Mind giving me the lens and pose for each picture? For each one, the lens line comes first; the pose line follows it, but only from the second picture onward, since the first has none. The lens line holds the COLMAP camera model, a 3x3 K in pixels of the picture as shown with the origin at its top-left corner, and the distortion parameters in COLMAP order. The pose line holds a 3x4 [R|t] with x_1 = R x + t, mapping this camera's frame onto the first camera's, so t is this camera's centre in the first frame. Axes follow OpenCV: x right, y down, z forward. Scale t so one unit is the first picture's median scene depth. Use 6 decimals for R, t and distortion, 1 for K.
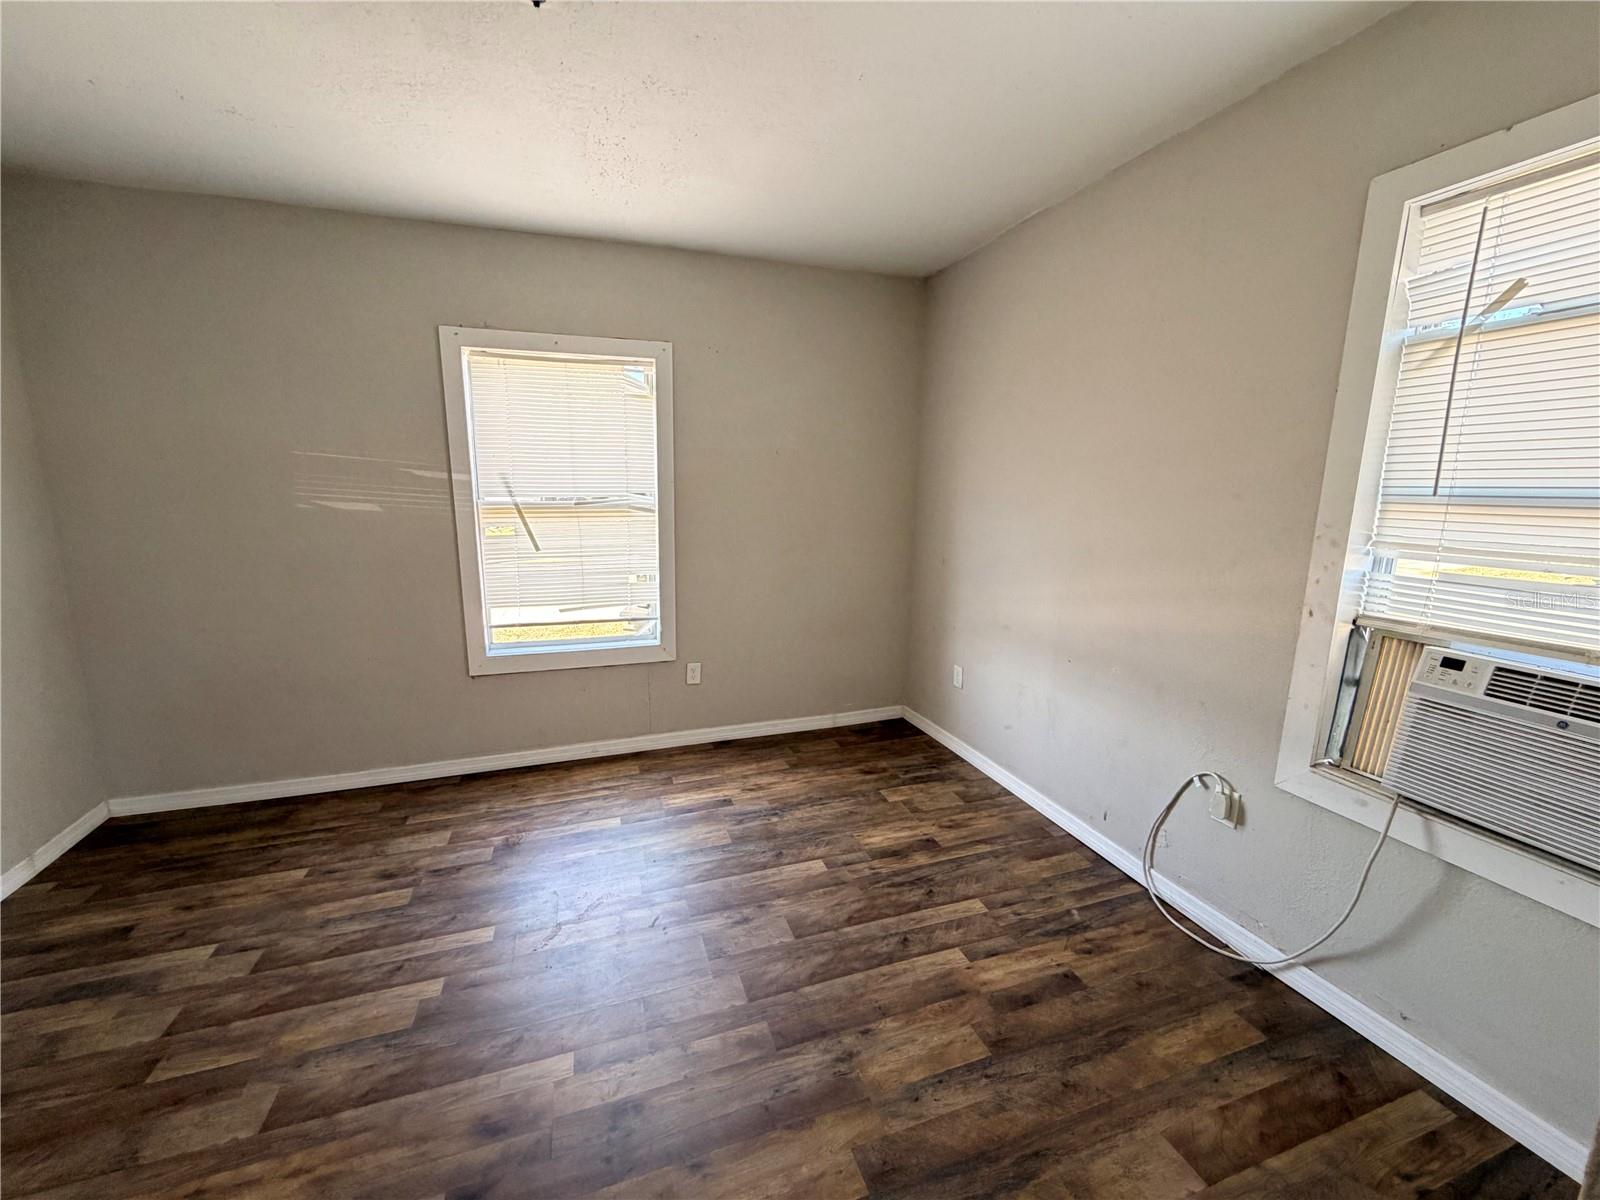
lens RADIAL K [[631.9, 0, 800.0], [0, 631.9, 600.0], [0, 0, 1]] dist [0.000677, 0.000152]
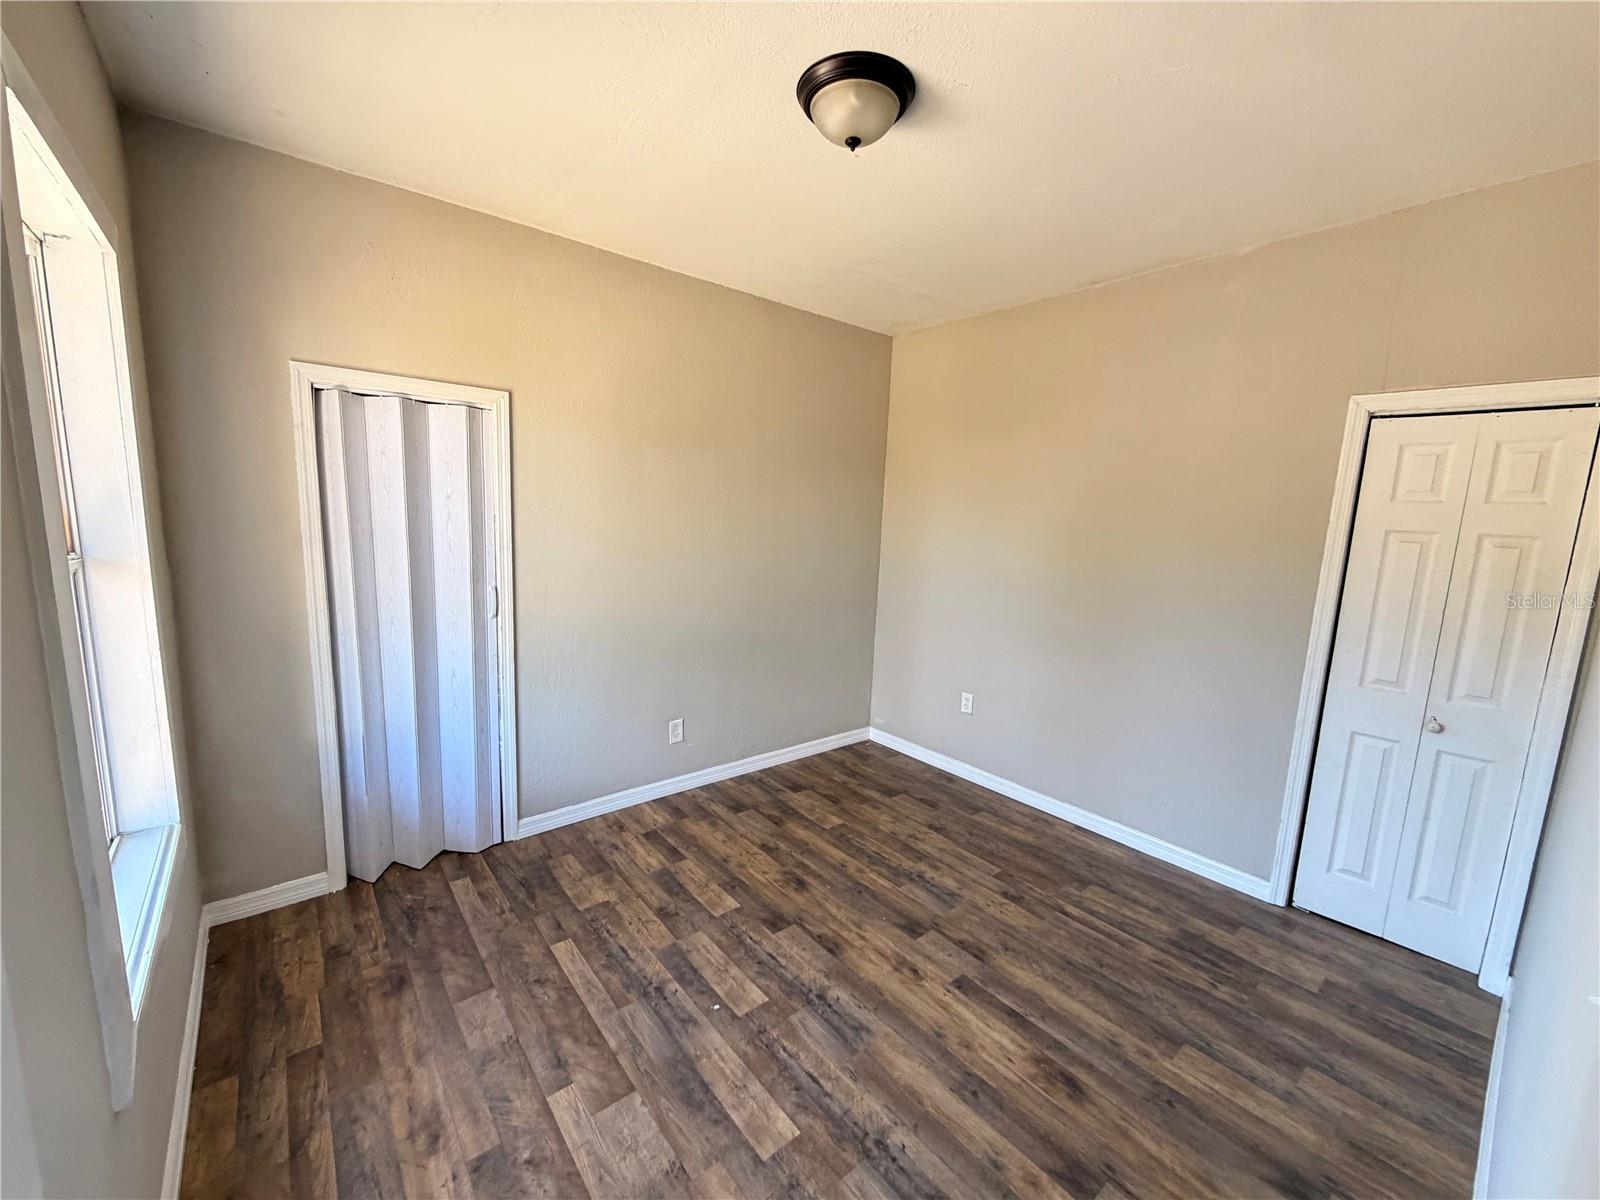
lens RADIAL K [[631.9, 0, 800.0], [0, 631.9, 600.0], [0, 0, 1]] dist [0.000677, 0.000152]
pose [[-0.339234, -0.152488, 0.928261, -0.293276], [0.132537, 0.969184, 0.207646, -0.158161], [-0.931319, 0.193470, -0.308570, 0.737852]]
